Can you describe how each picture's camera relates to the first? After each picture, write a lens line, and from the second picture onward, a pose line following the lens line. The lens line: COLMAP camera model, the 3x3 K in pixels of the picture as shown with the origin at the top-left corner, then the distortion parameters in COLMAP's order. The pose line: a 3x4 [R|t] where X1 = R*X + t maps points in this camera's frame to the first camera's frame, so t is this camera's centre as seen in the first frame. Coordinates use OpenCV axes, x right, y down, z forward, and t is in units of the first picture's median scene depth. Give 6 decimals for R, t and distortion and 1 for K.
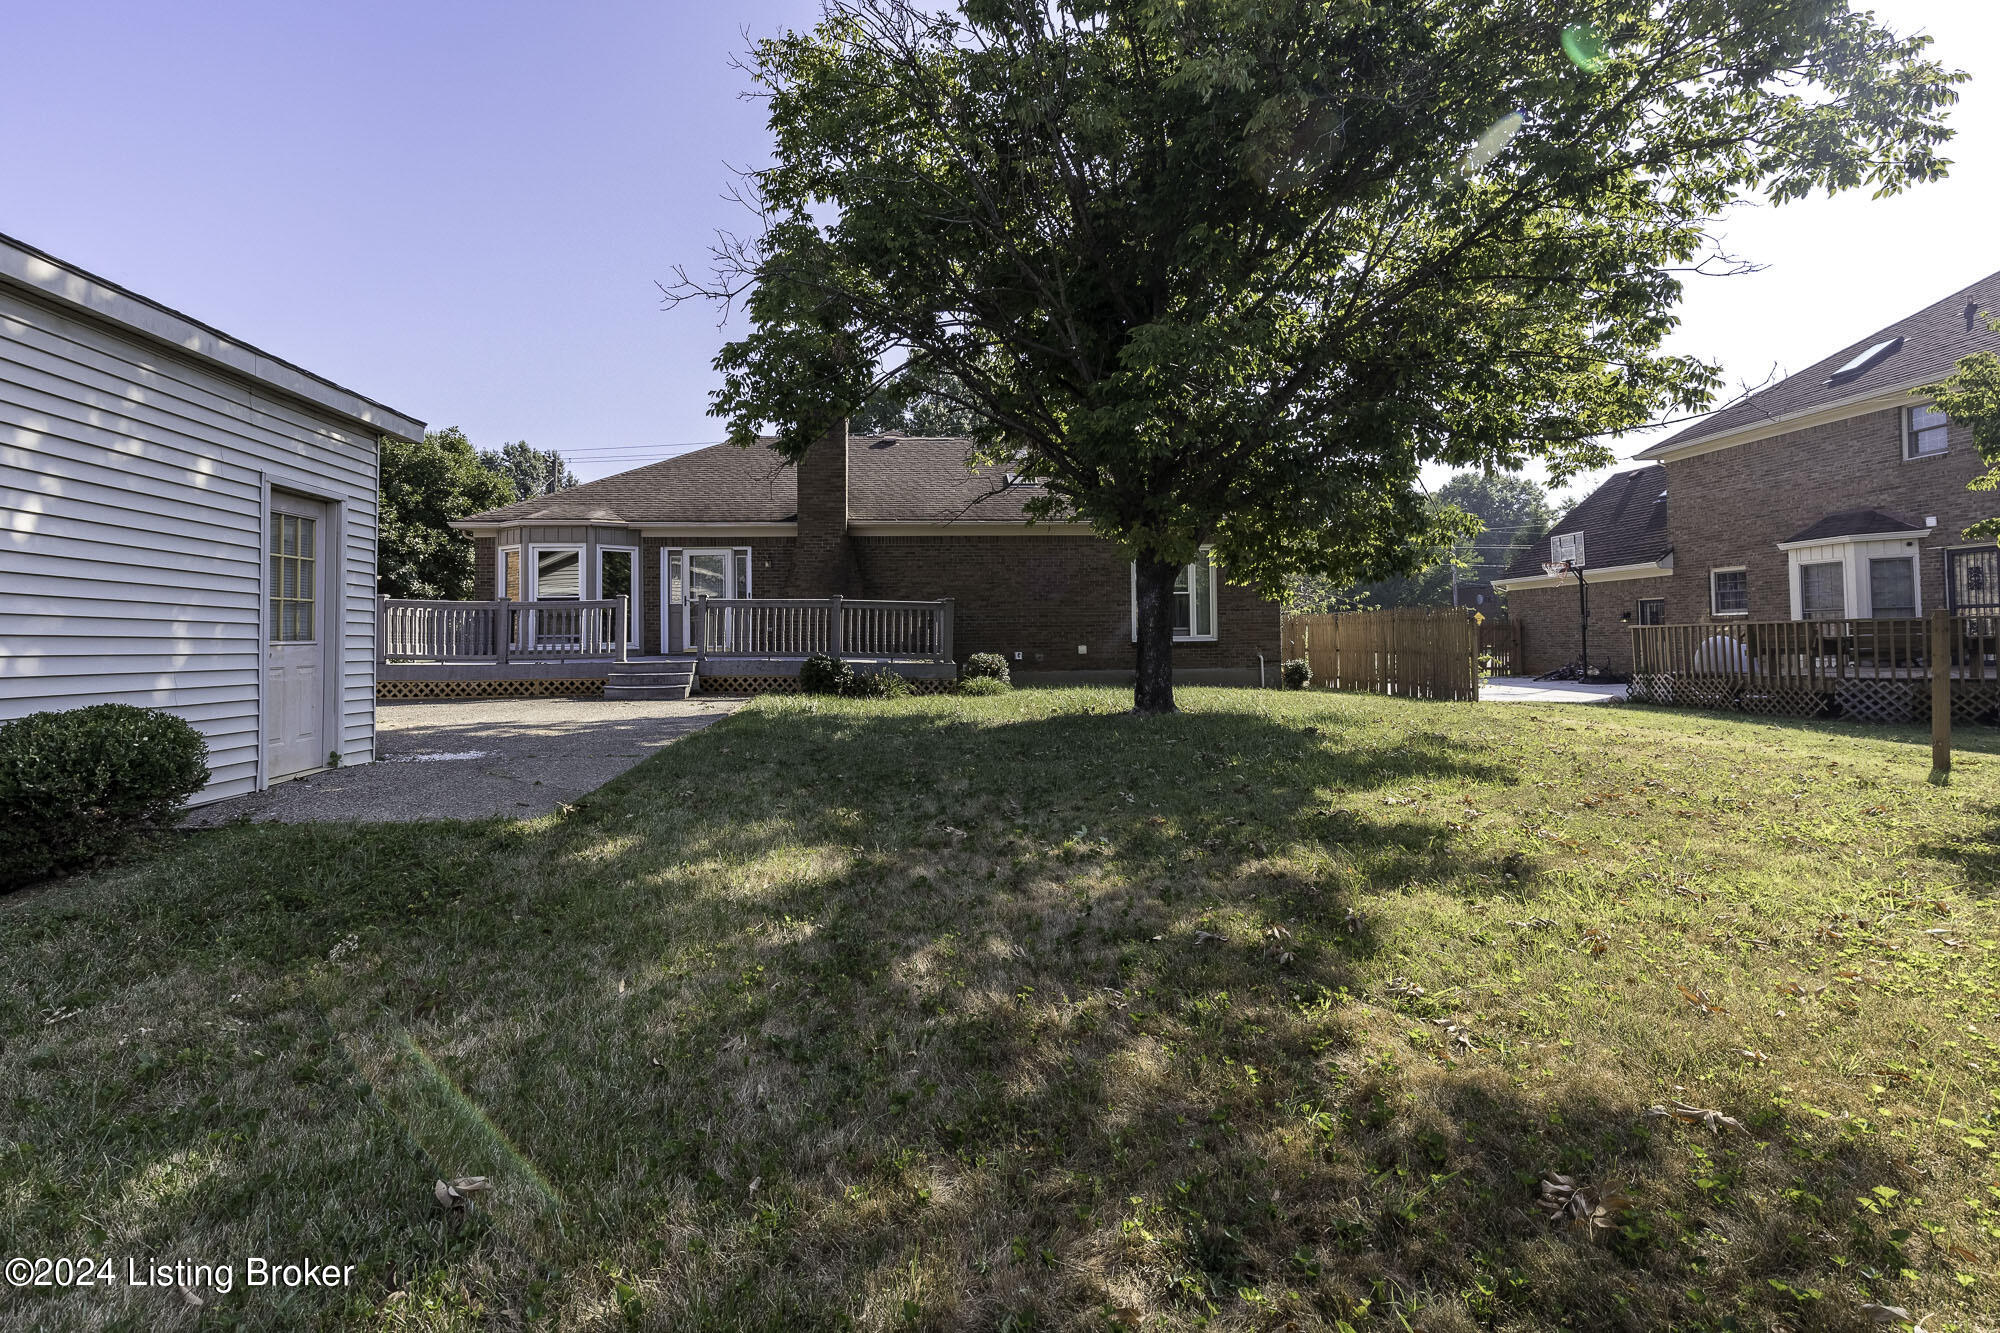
lens RADIAL K [[928.6, 0, 1026.9], [0, 928.6, 617.6], [0, 0, 1]] dist [0.002984, -0.000353]
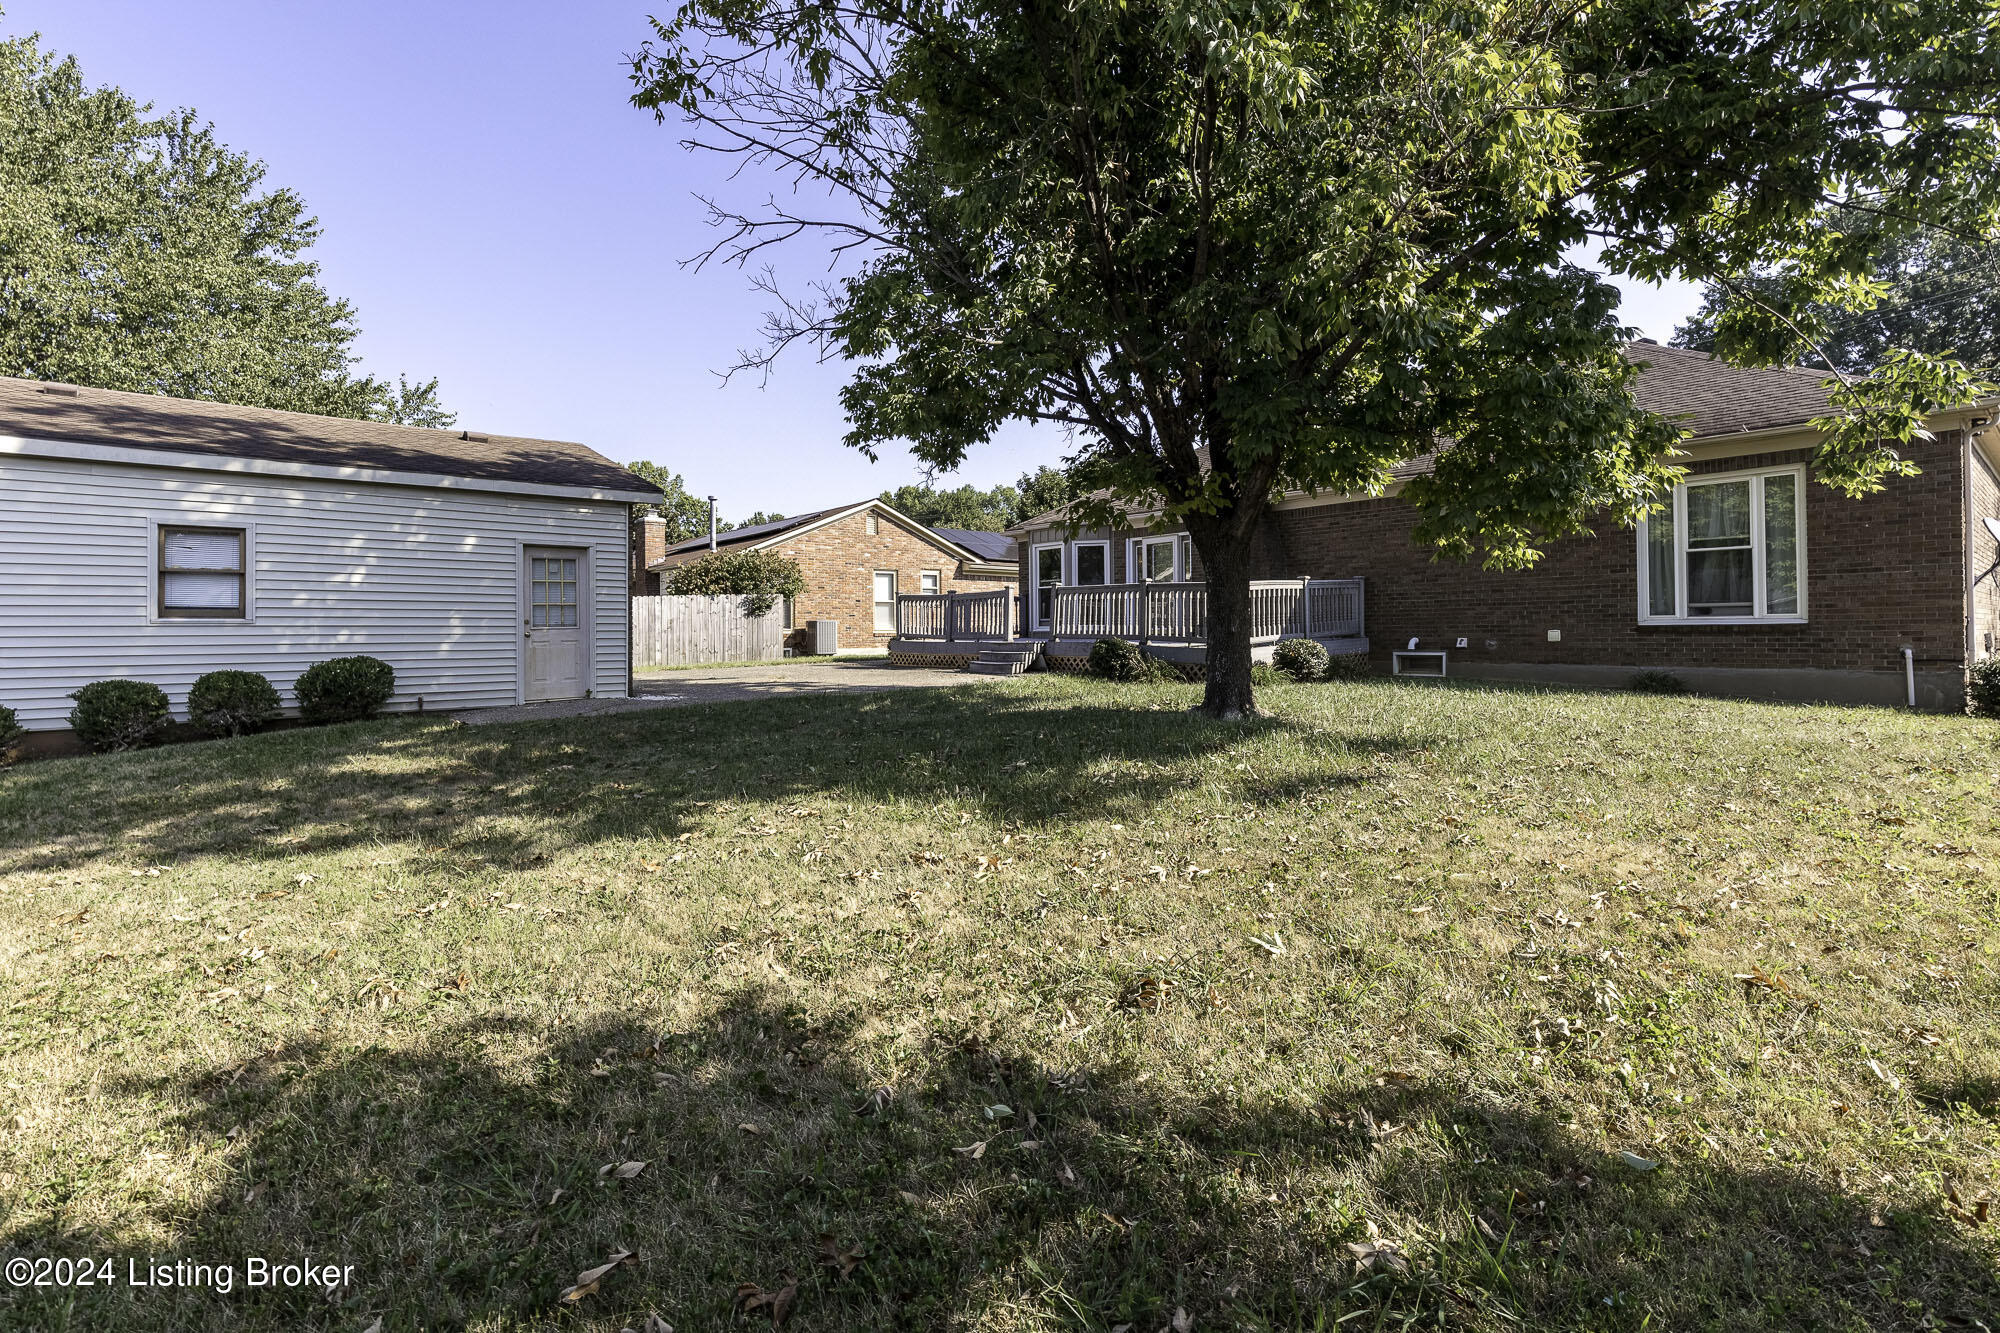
lens RADIAL K [[928.6, 0, 999.8], [0, 928.6, 627.1], [0, 0, 1]] dist [0.002984, -0.000353]
pose [[0.563362, 0.003252, -0.826204, 0.466357], [0.023606, 0.999521, 0.020030, 0.003608], [0.825873, -0.030787, 0.563015, 0.262747]]
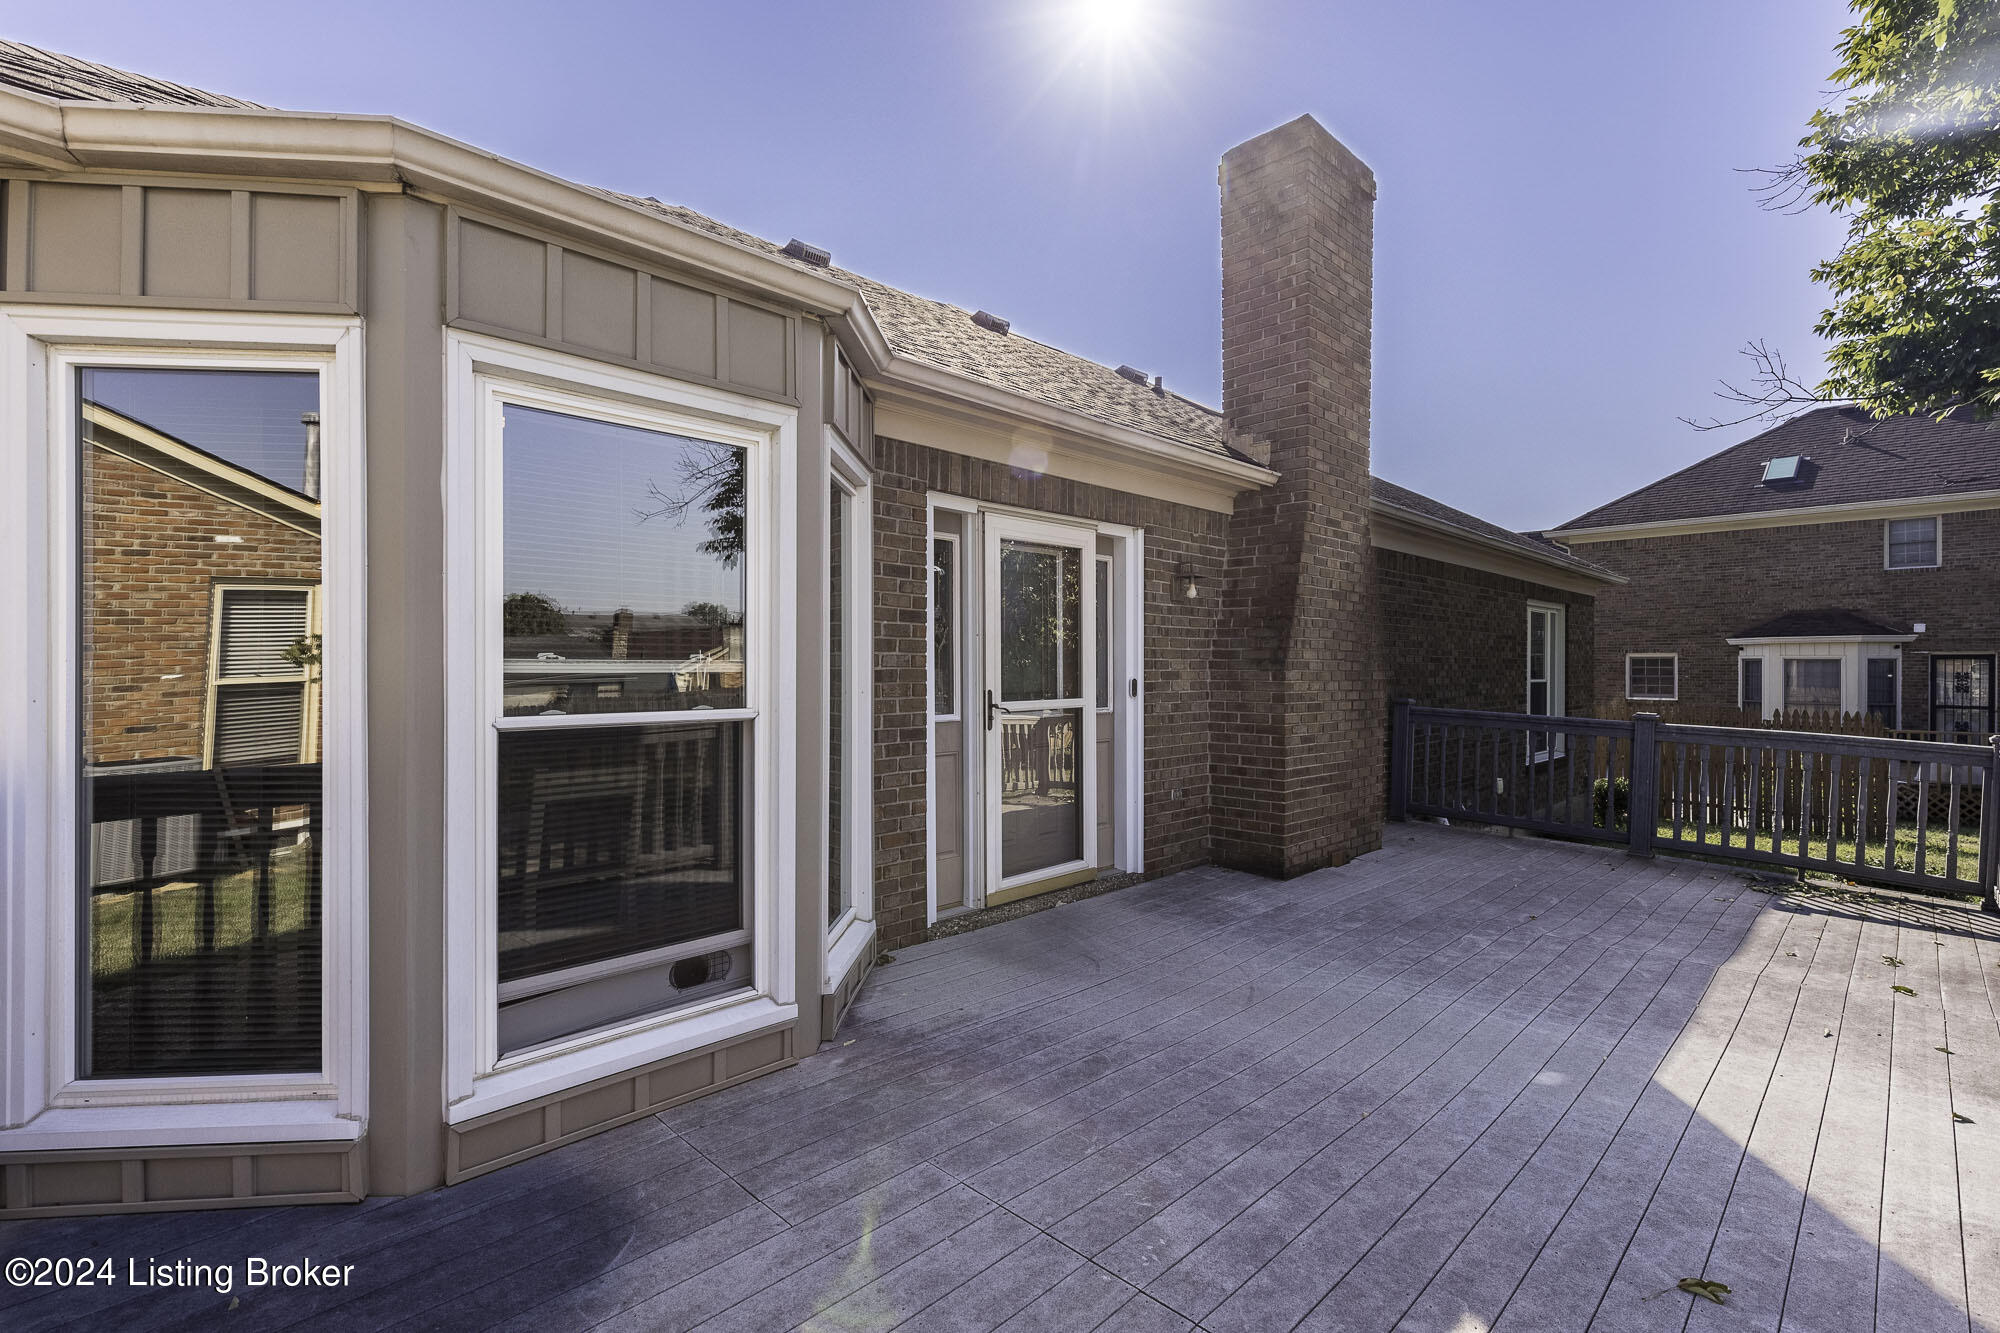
lens RADIAL K [[928.6, 0, 1030.3], [0, 928.6, 660.4], [0, 0, 1]] dist [0.002984, -0.000353]
pose [[0.782028, 0.024446, 0.622763, -0.551835], [-0.033561, 0.999432, 0.002912, -0.035707], [-0.622338, -0.023178, 0.782405, 0.842984]]
